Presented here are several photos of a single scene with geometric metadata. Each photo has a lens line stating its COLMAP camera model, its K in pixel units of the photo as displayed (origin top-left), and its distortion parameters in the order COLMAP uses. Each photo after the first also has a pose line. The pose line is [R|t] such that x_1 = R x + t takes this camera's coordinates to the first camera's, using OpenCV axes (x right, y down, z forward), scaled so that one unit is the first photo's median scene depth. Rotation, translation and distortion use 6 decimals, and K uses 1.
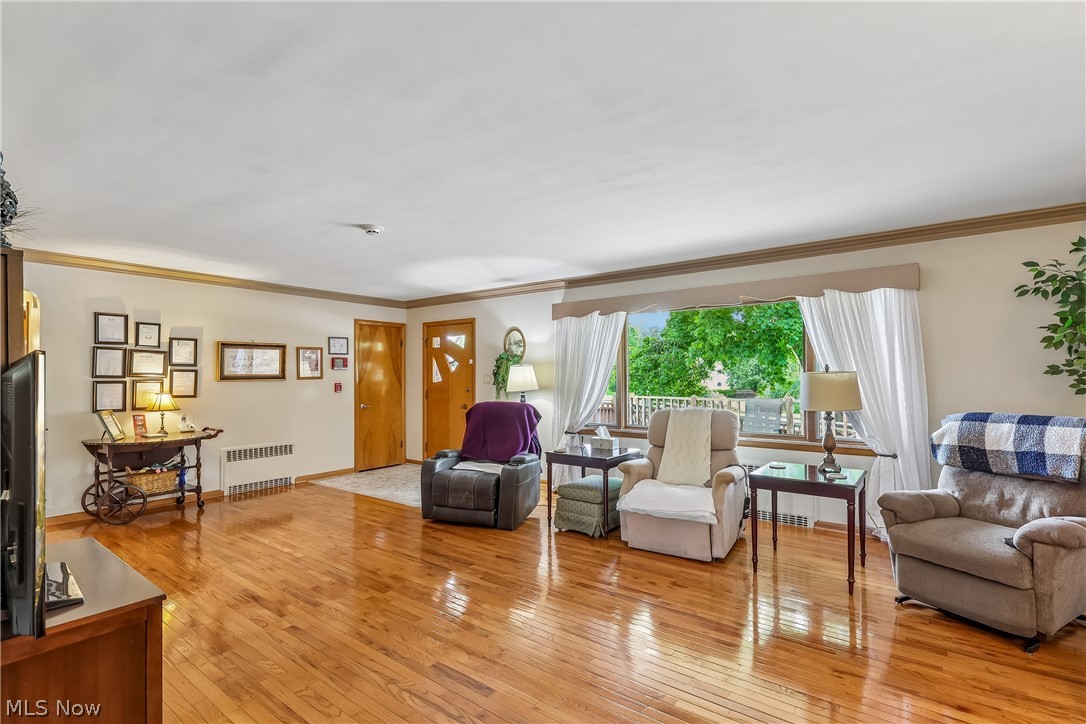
lens RADIAL K [[503.9, 0, 543.5], [0, 503.9, 366.9], [0, 0, 1]] dist [-0.001079, -0.000205]
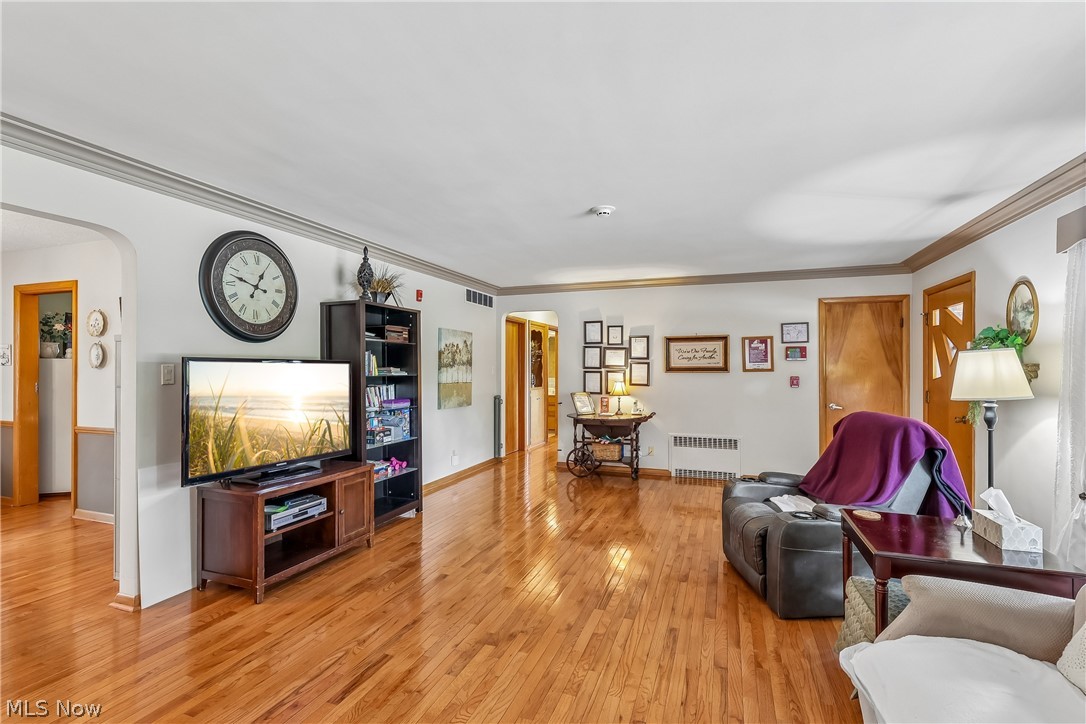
lens RADIAL K [[503.9, 0, 544.9], [0, 503.9, 365.2], [0, 0, 1]] dist [-0.001079, -0.000205]
pose [[0.288789, -0.000269, -0.957393, 0.364167], [0.014046, 0.999894, 0.003956, 0.004444], [0.957290, -0.014590, 0.288762, 0.441165]]
